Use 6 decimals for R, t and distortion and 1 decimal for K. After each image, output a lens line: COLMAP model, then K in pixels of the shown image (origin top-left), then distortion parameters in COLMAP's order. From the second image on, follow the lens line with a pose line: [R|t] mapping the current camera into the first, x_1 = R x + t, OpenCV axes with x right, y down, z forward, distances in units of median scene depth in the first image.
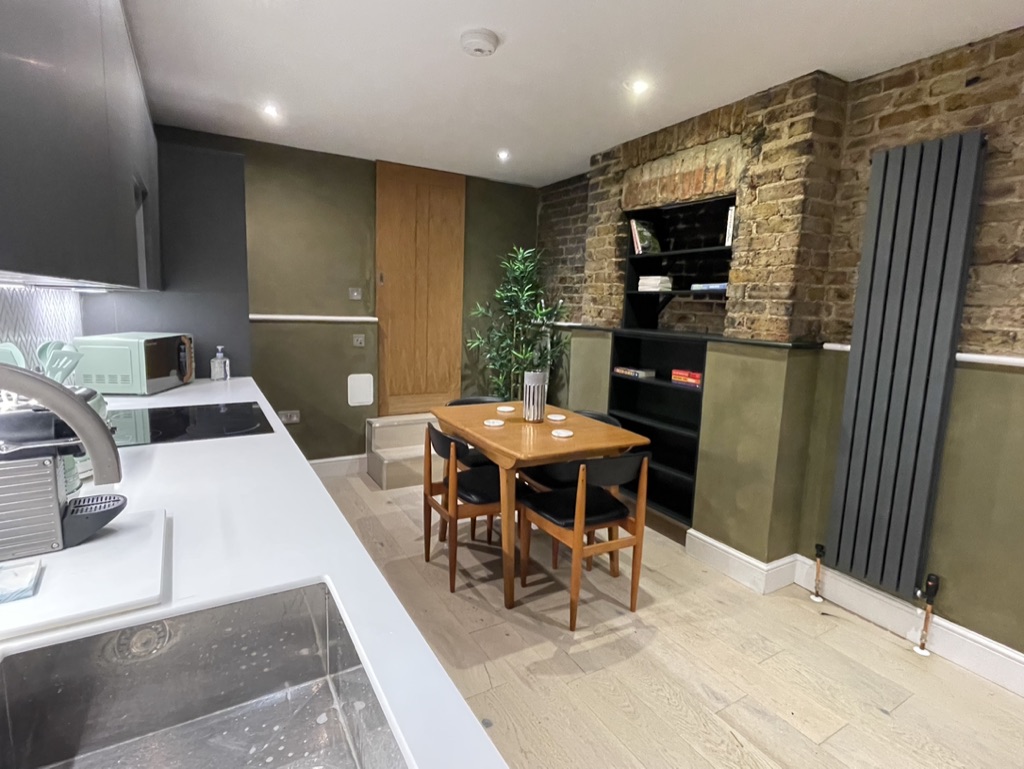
lens RADIAL K [[518.4, 0, 510.9], [0, 518.4, 377.0], [0, 0, 1]] dist [-0.003455, 0.000552]
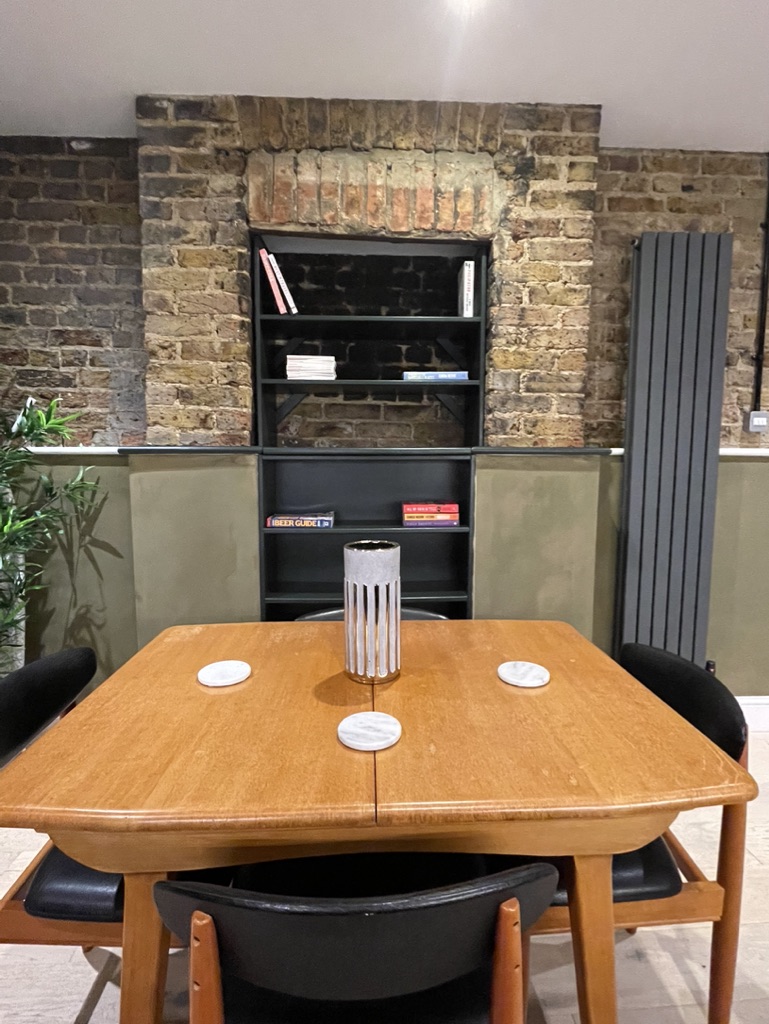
lens RADIAL K [[518.4, 0, 385.4], [0, 518.4, 504.9], [0, 0, 1]] dist [-0.003455, 0.000552]
pose [[0.458639, -0.116366, 0.880971, -0.300383], [0.134494, 0.989058, 0.060624, -0.066456], [-0.878386, 0.090680, 0.469271, 0.866087]]
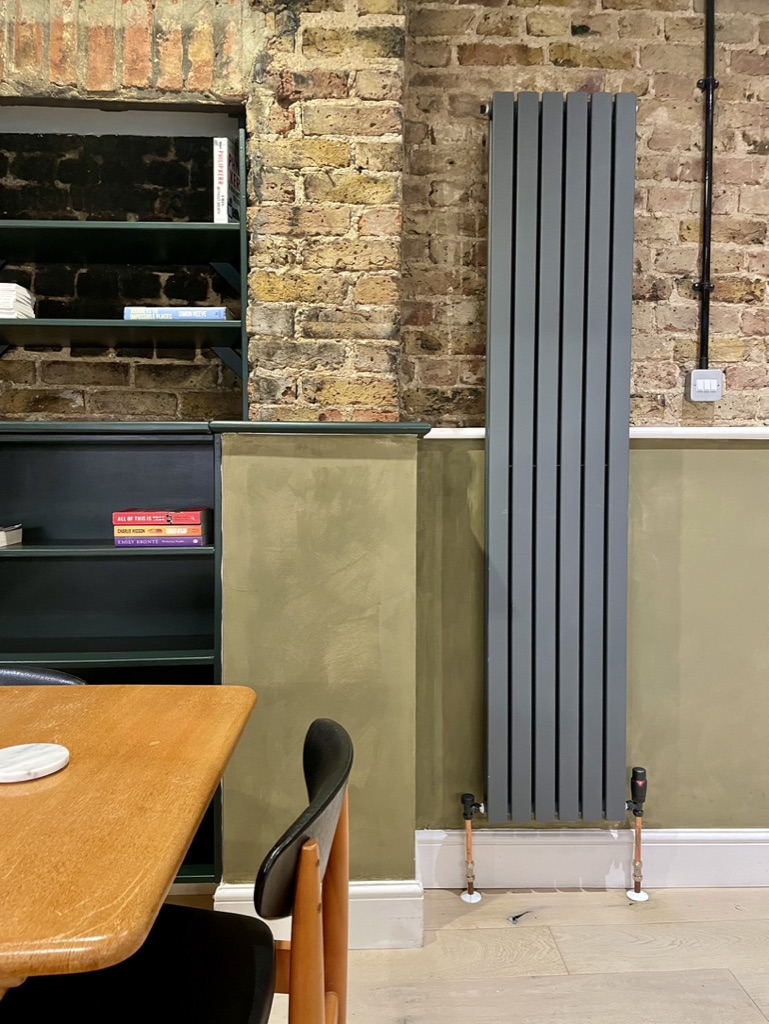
lens RADIAL K [[768.9, 0, 384.2], [0, 768.9, 503.9], [0, 0, 1]] dist [0.098631, -0.126994]
pose [[0.468920, -0.067085, 0.880689, -0.141022], [0.135415, 0.990783, 0.003370, 0.006776], [-0.872798, 0.117678, 0.473682, 0.635419]]
